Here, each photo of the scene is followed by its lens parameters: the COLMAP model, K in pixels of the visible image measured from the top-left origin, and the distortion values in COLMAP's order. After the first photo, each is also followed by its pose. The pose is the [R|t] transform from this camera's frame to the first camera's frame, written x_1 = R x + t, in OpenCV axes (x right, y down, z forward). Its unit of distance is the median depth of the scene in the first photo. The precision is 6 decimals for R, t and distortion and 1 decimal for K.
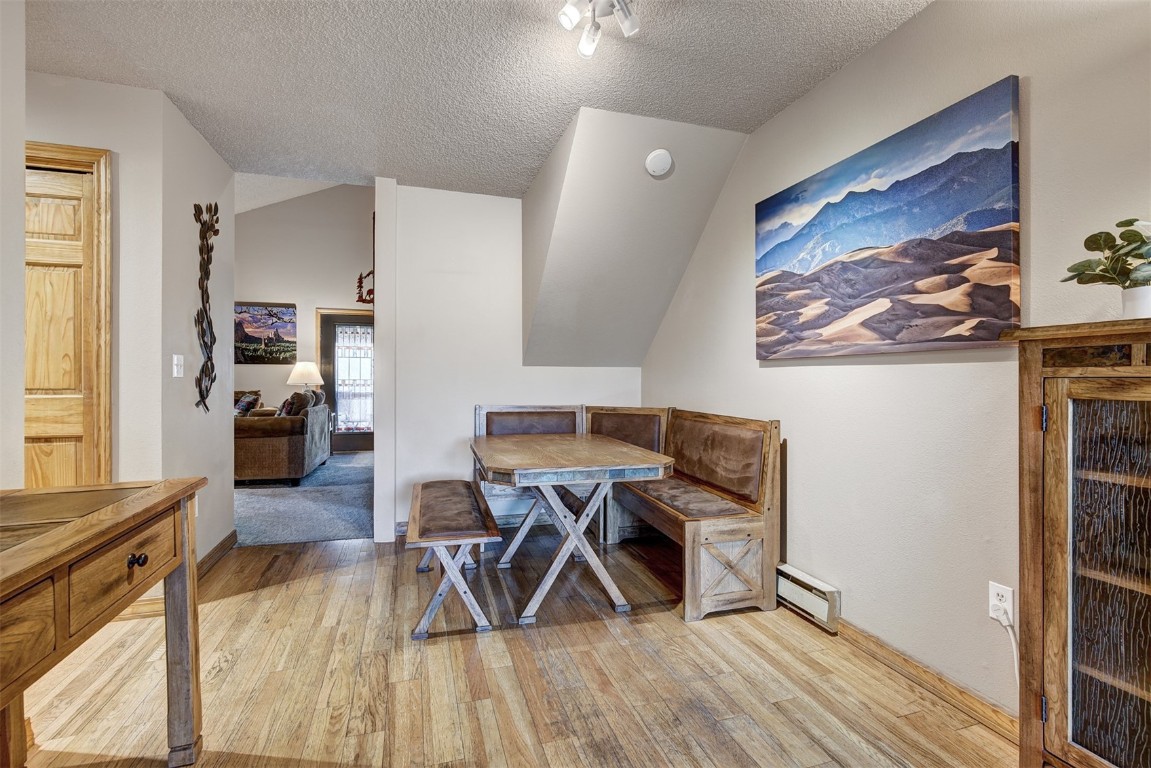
lens RADIAL K [[521.7, 0, 572.1], [0, 521.7, 378.9], [0, 0, 1]] dist [0.003403, 0.003614]
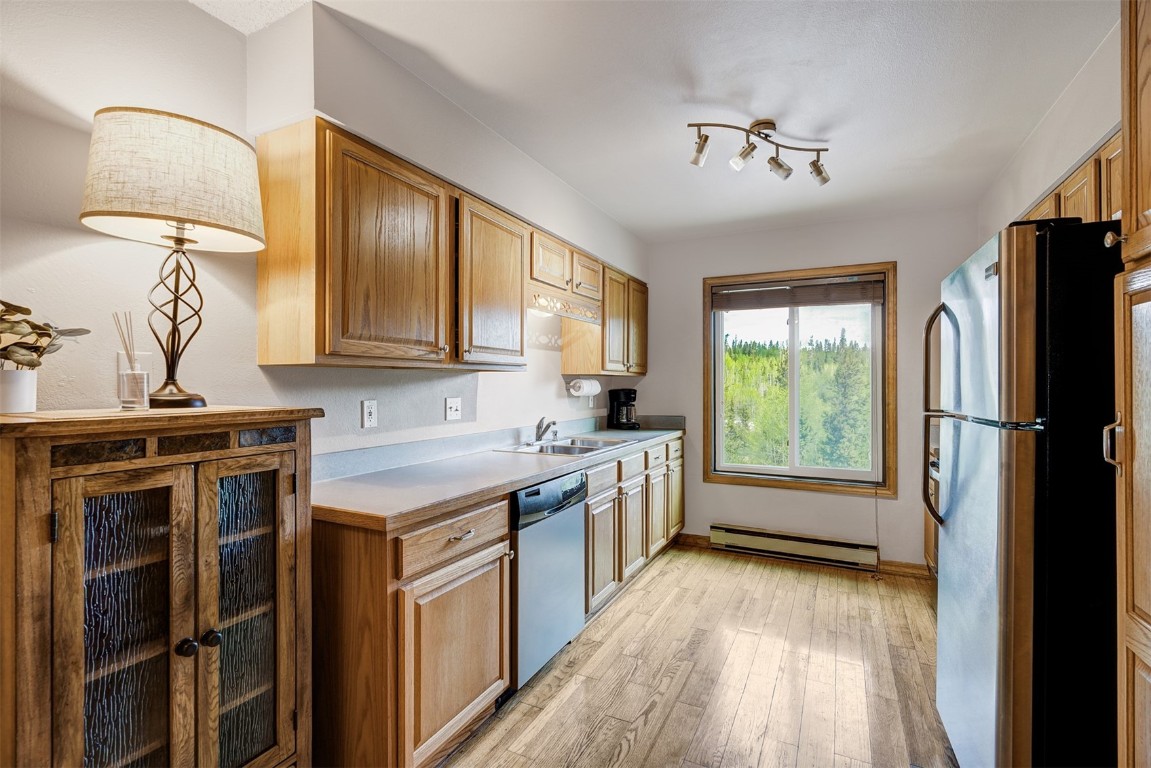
lens RADIAL K [[521.7, 0, 573.0], [0, 521.7, 387.8], [0, 0, 1]] dist [0.003403, 0.003614]
pose [[-0.711756, -0.002996, 0.702420, -0.138832], [0.003744, 0.999961, 0.008060, -0.071508], [-0.702417, 0.008367, -0.711717, 0.466504]]
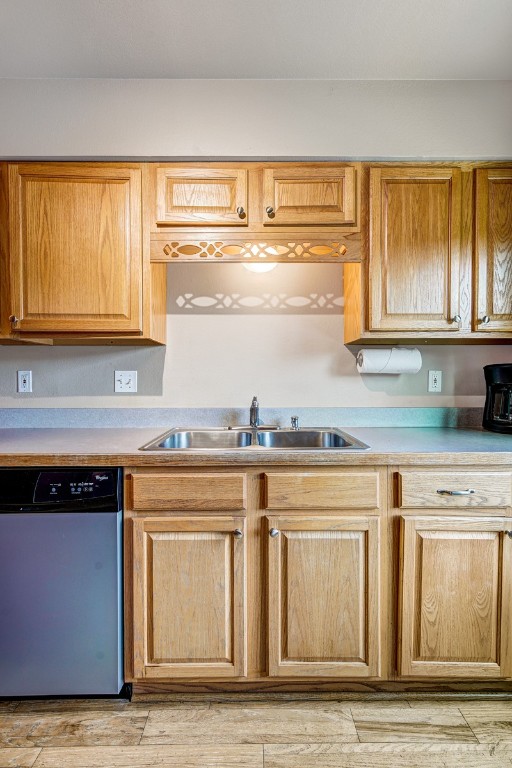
lens RADIAL K [[348.1, 0, 256.6], [0, 348.1, 380.7], [0, 0, 1]] dist [0.003403, 0.003614]
pose [[0.297575, -0.001628, 0.954697, 0.176055], [0.003487, 0.999994, 0.000619, -0.020409], [-0.954692, 0.003144, 0.297579, -0.639791]]
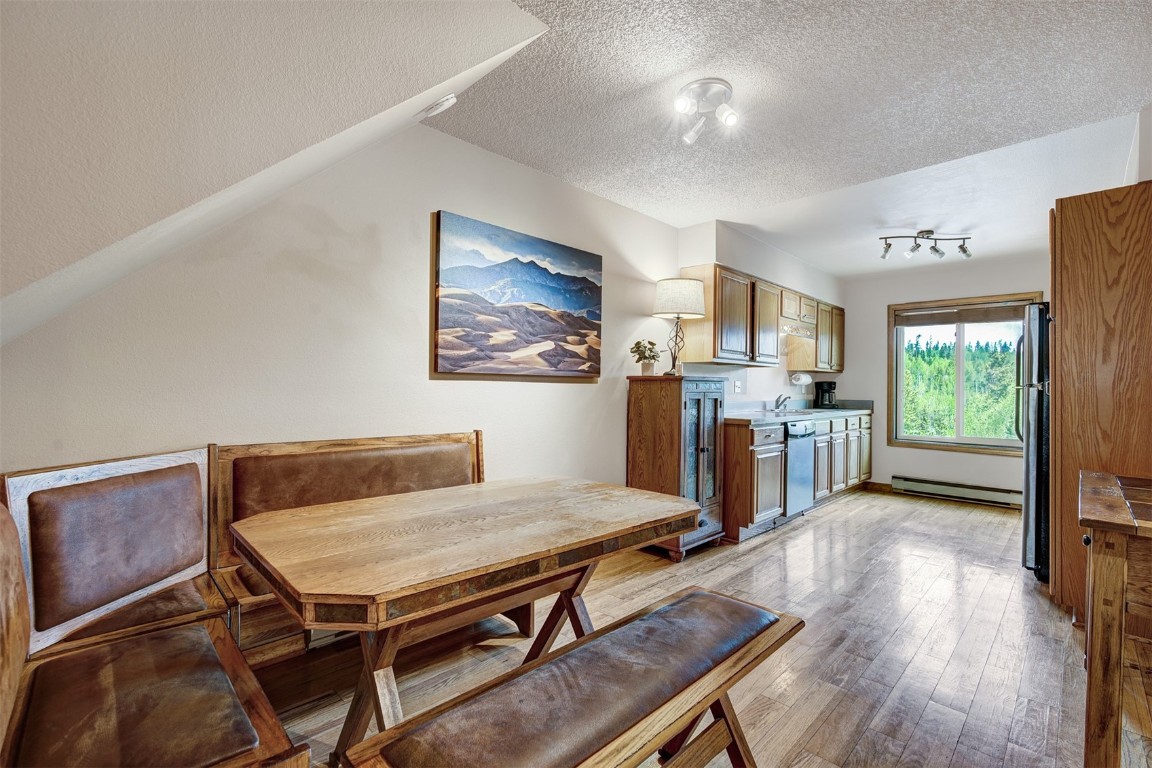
lens RADIAL K [[522.2, 0, 579.6], [0, 522.2, 385.7], [0, 0, 1]] dist [0.003403, 0.003614]
pose [[-0.482898, -0.001166, 0.875676, -0.699895], [-0.008785, 0.999955, -0.003513, -0.011448], [-0.875633, -0.009389, -0.482886, 1.410859]]
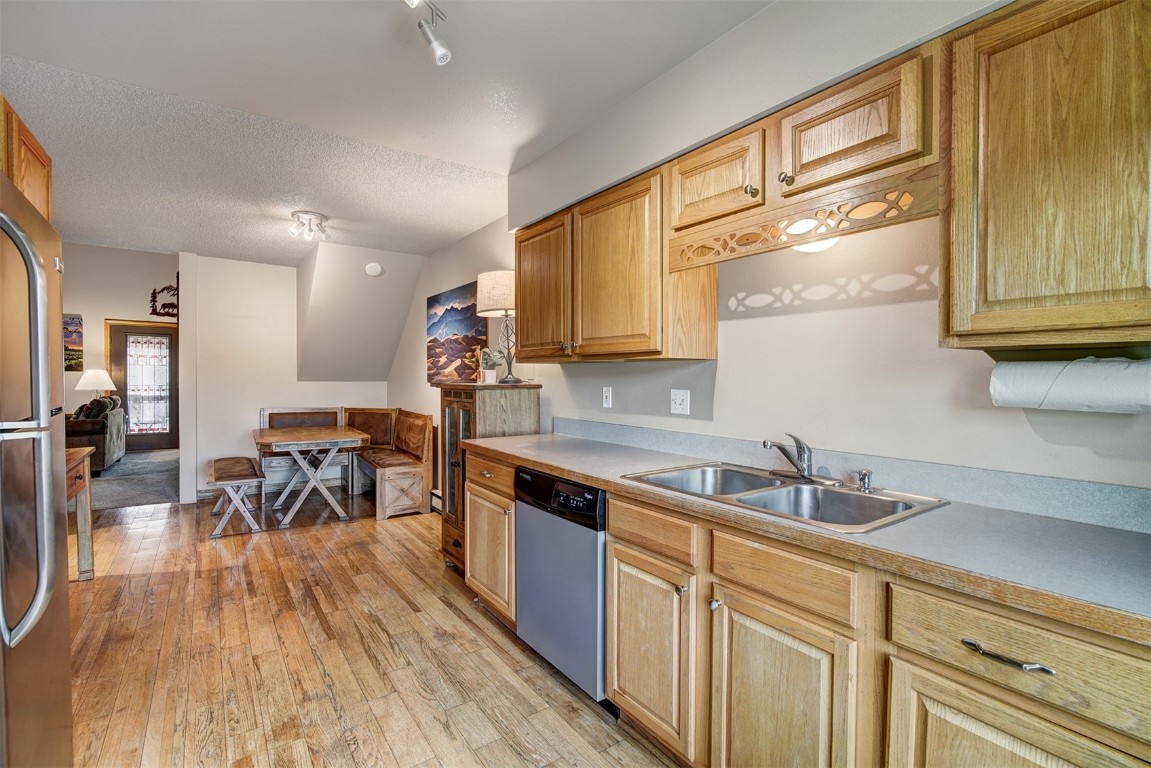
lens RADIAL K [[521.7, 0, 569.2], [0, 521.7, 383.9], [0, 0, 1]] dist [0.003403, 0.003614]
pose [[0.953476, 0.001189, 0.301467, 0.312665], [-0.005269, 0.999905, 0.012721, -0.065294], [-0.301423, -0.013717, 0.953392, -1.034026]]
